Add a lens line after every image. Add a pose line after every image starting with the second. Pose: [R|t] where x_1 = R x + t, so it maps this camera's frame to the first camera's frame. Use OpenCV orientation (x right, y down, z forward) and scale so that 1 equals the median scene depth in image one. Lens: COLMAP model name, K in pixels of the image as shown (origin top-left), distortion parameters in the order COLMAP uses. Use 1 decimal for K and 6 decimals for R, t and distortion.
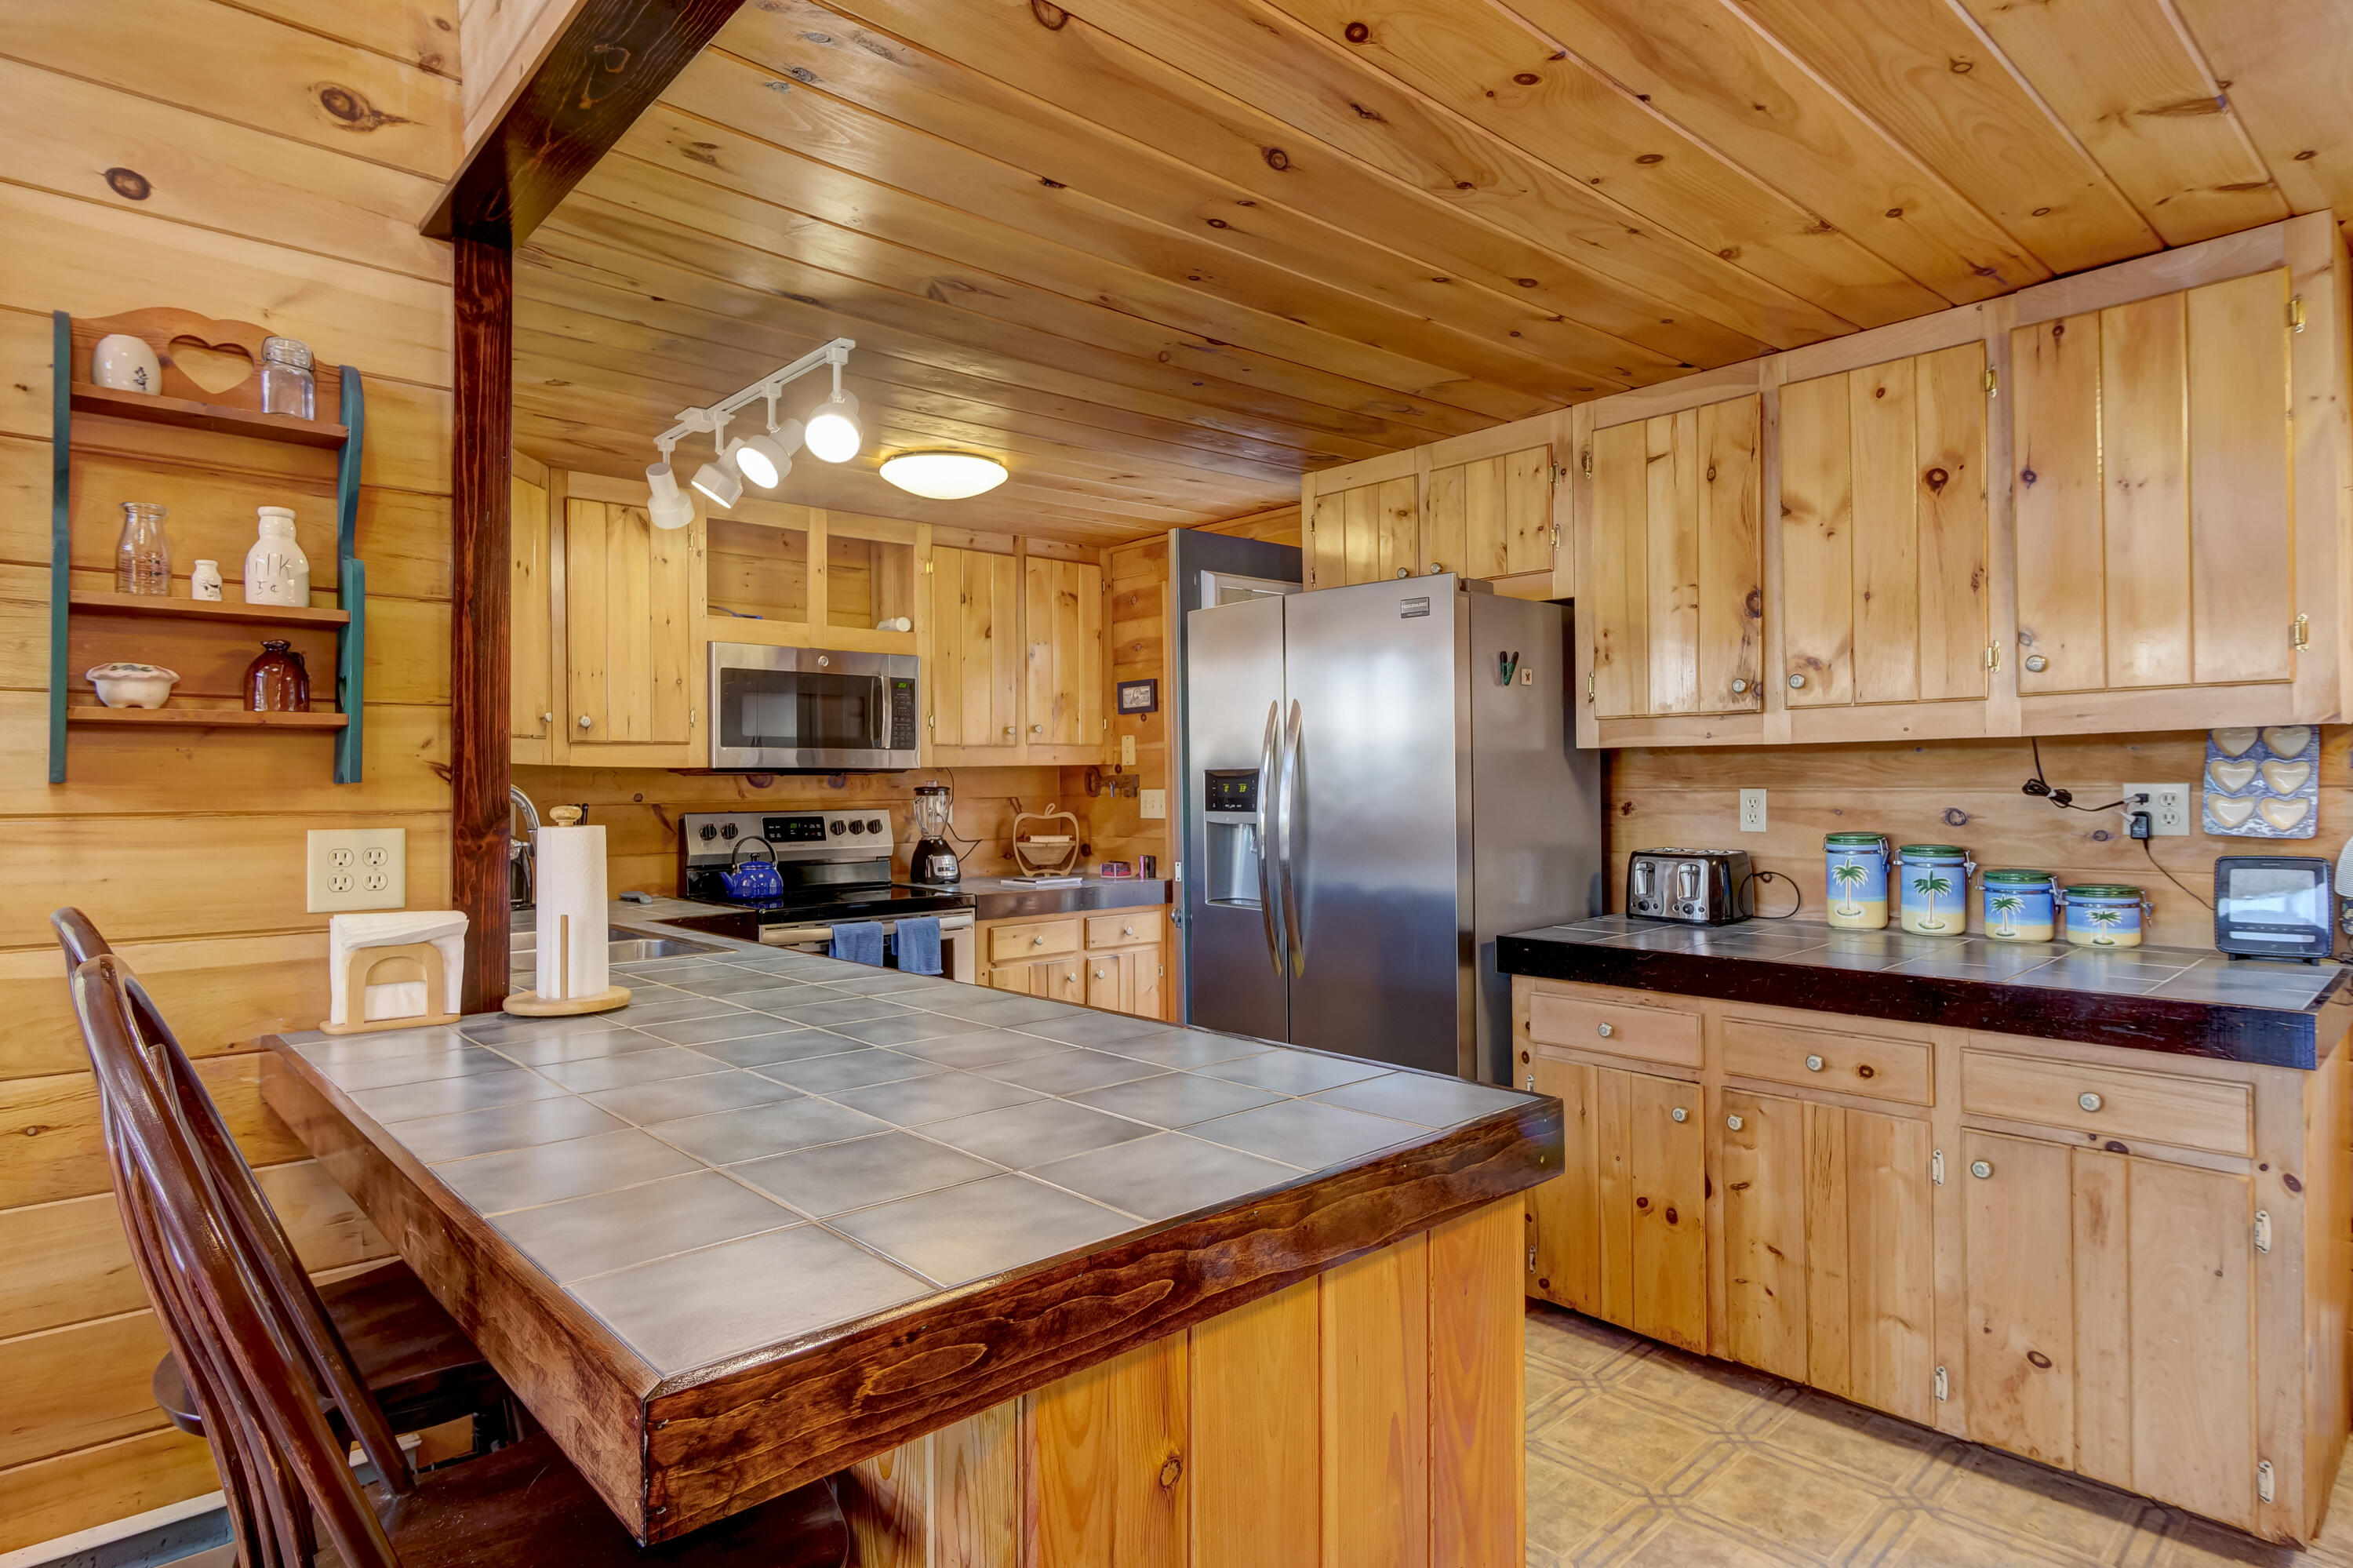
lens RADIAL K [[1254.3, 0, 1180.8], [0, 1254.3, 776.0], [0, 0, 1]] dist [-0.001193, 0.000541]
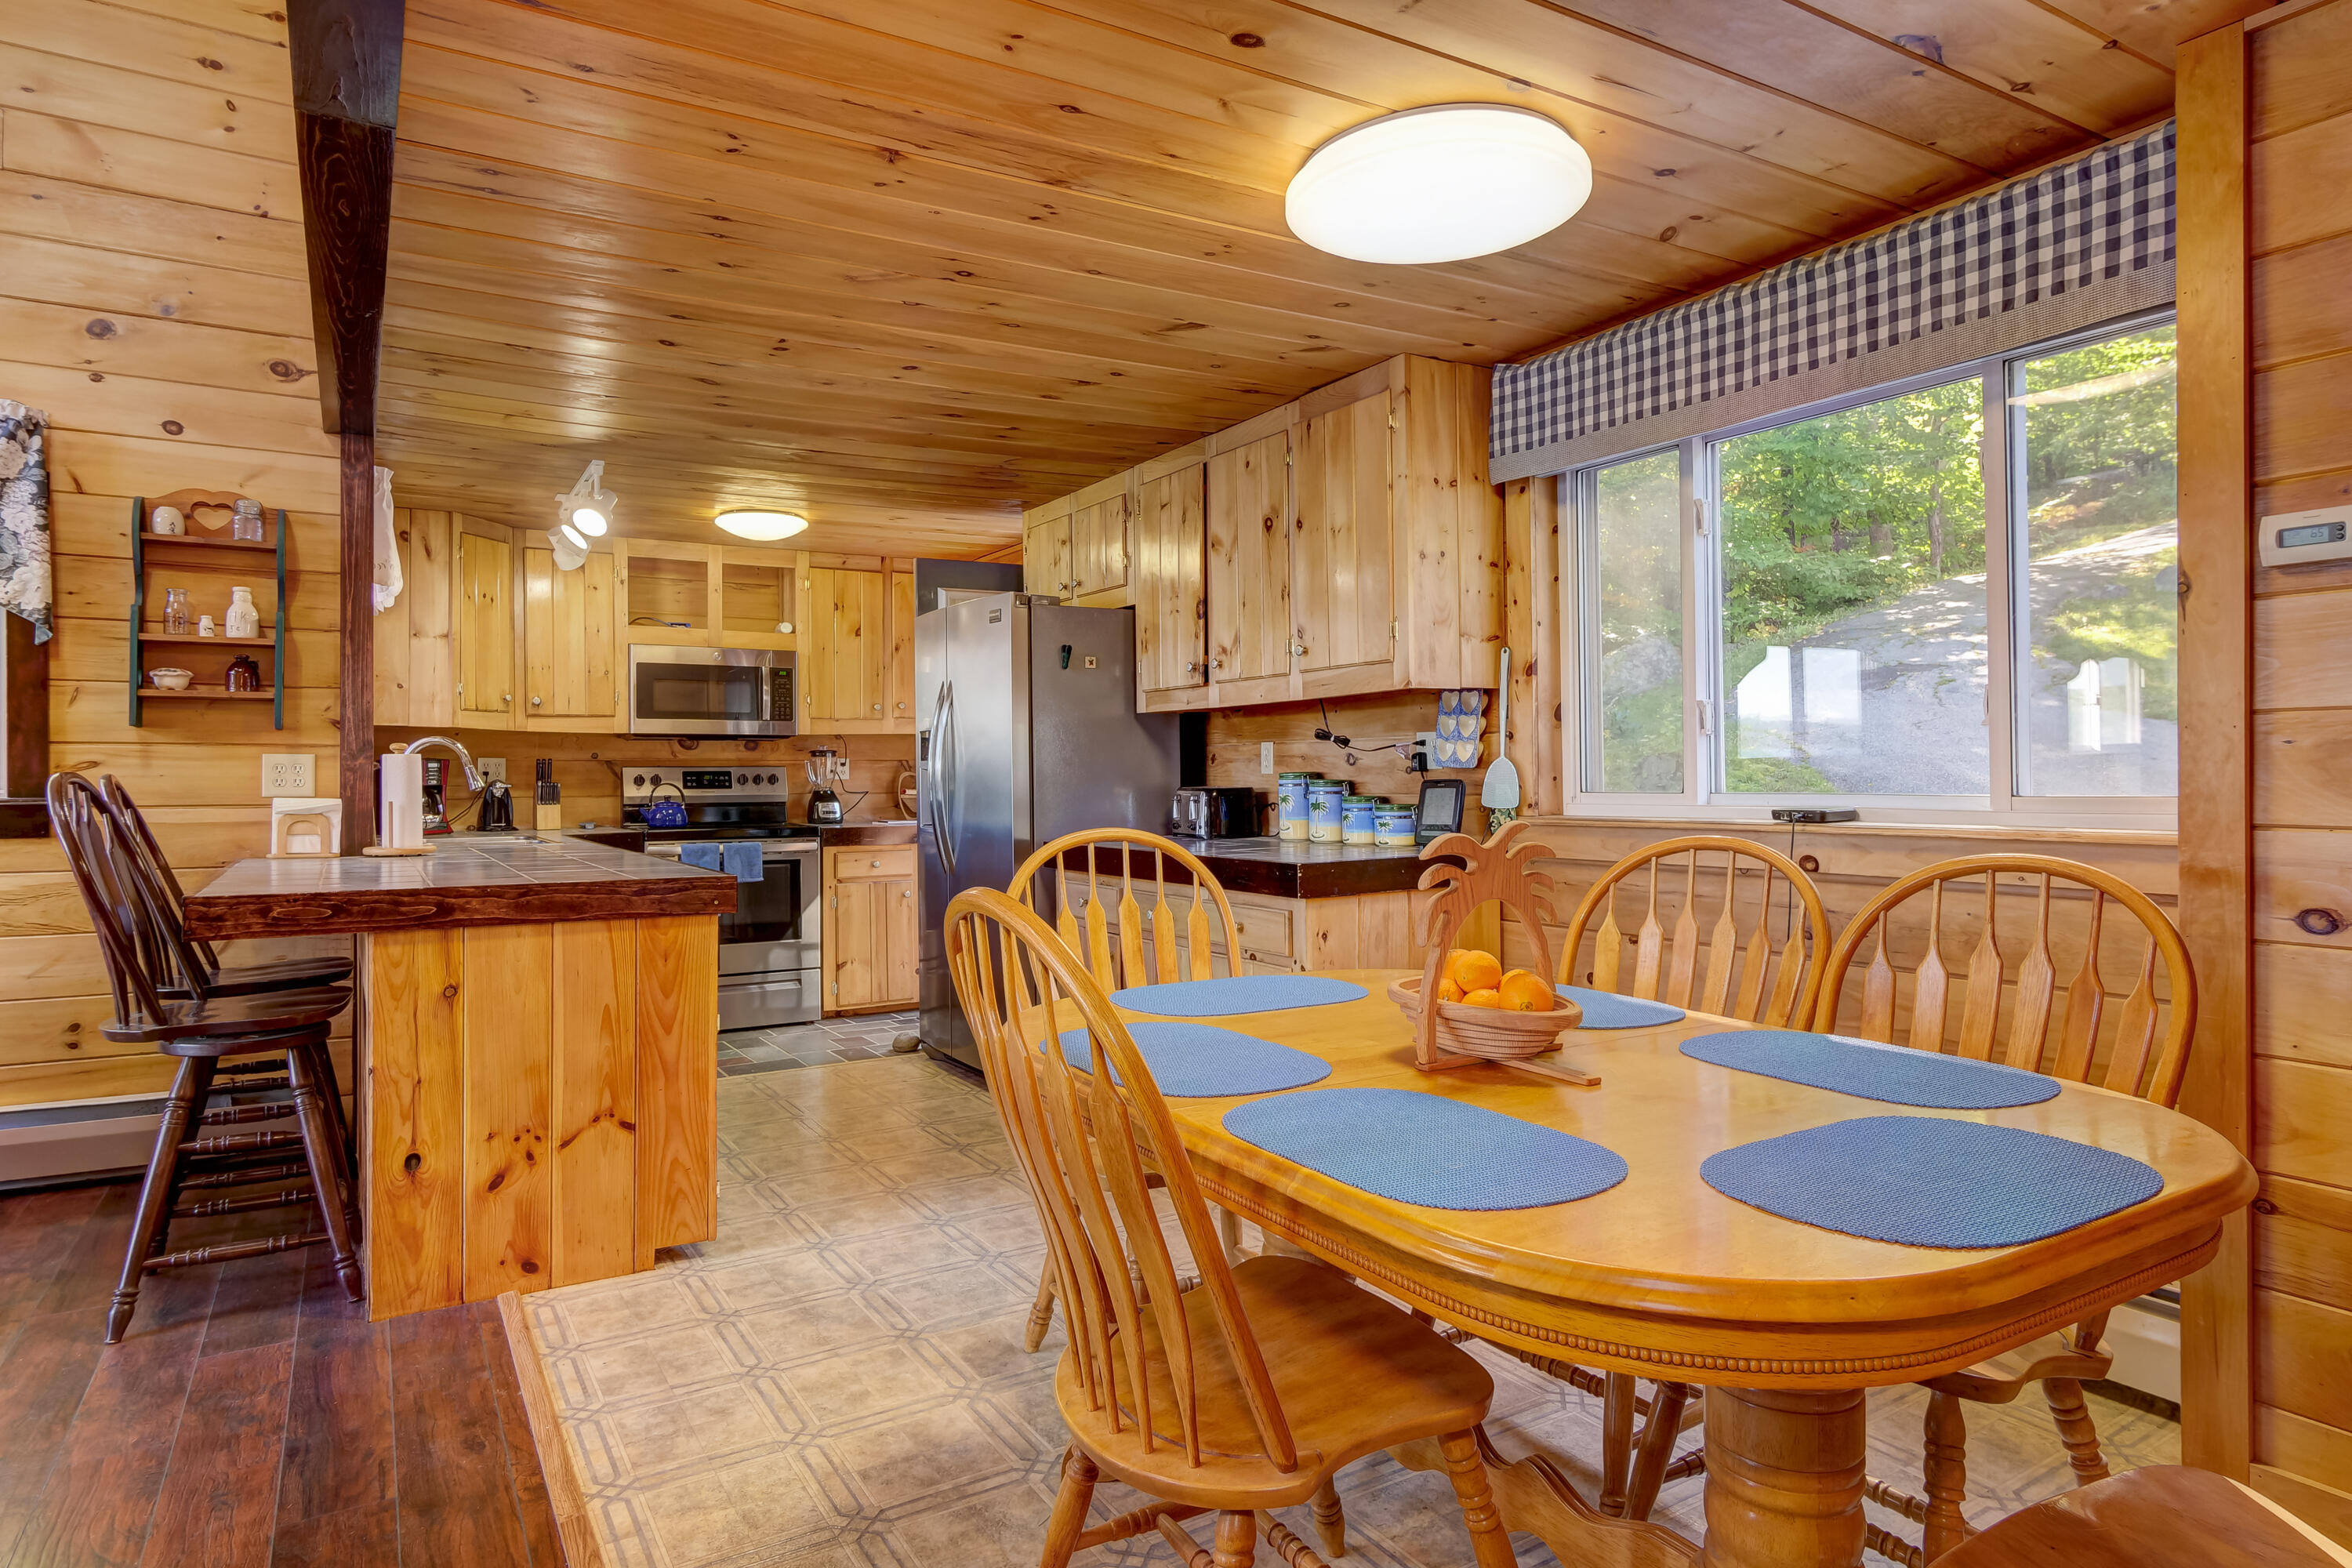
lens RADIAL K [[1325.9, 0, 1178.7], [0, 1325.9, 774.1], [0, 0, 1]] dist [-0.001457, -0.000565]
pose [[0.982249, 0.002430, -0.187565, 0.864237], [-0.001246, 0.999979, 0.006429, 0.048669], [0.187577, -0.006081, 0.982231, -0.591811]]
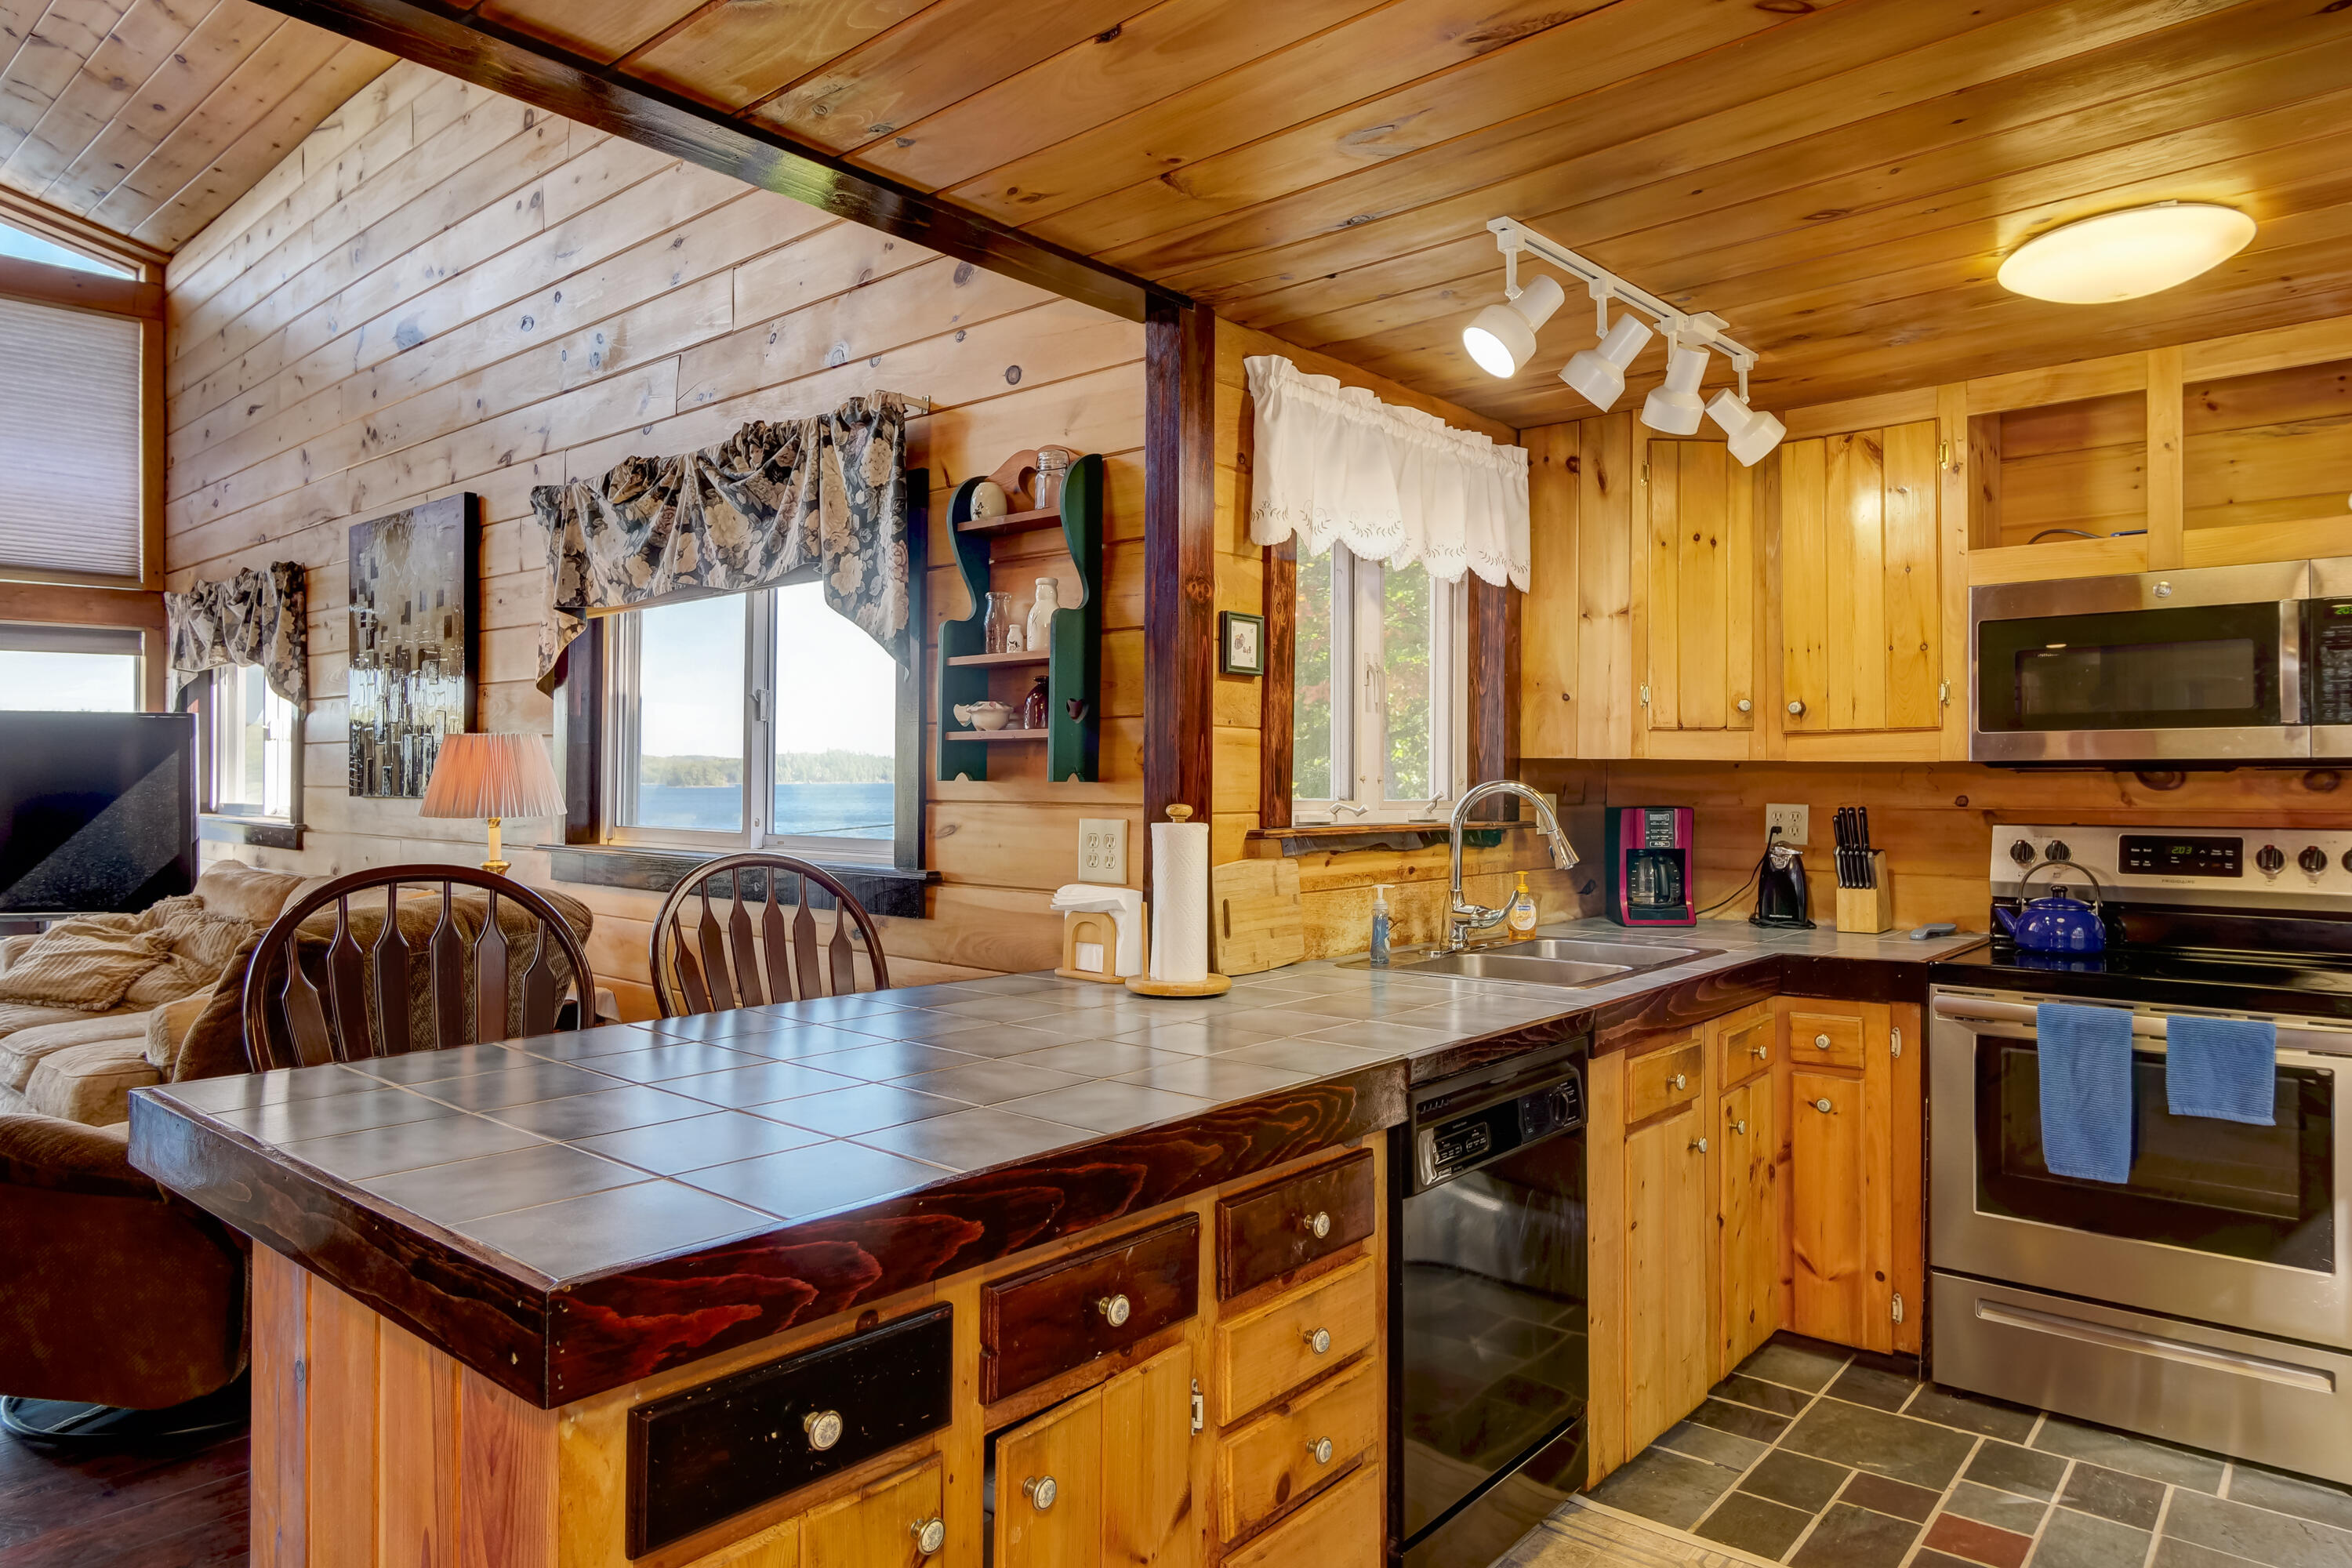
lens RADIAL K [[1429.0, 0, 1185.8], [0, 1429.0, 776.8], [0, 0, 1]] dist [-0.001241, -0.000501]
pose [[0.125762, 0.001755, -0.992059, 0.649960], [0.003137, 0.999993, 0.002167, -0.001692], [0.992055, -0.003384, 0.125756, 0.755126]]
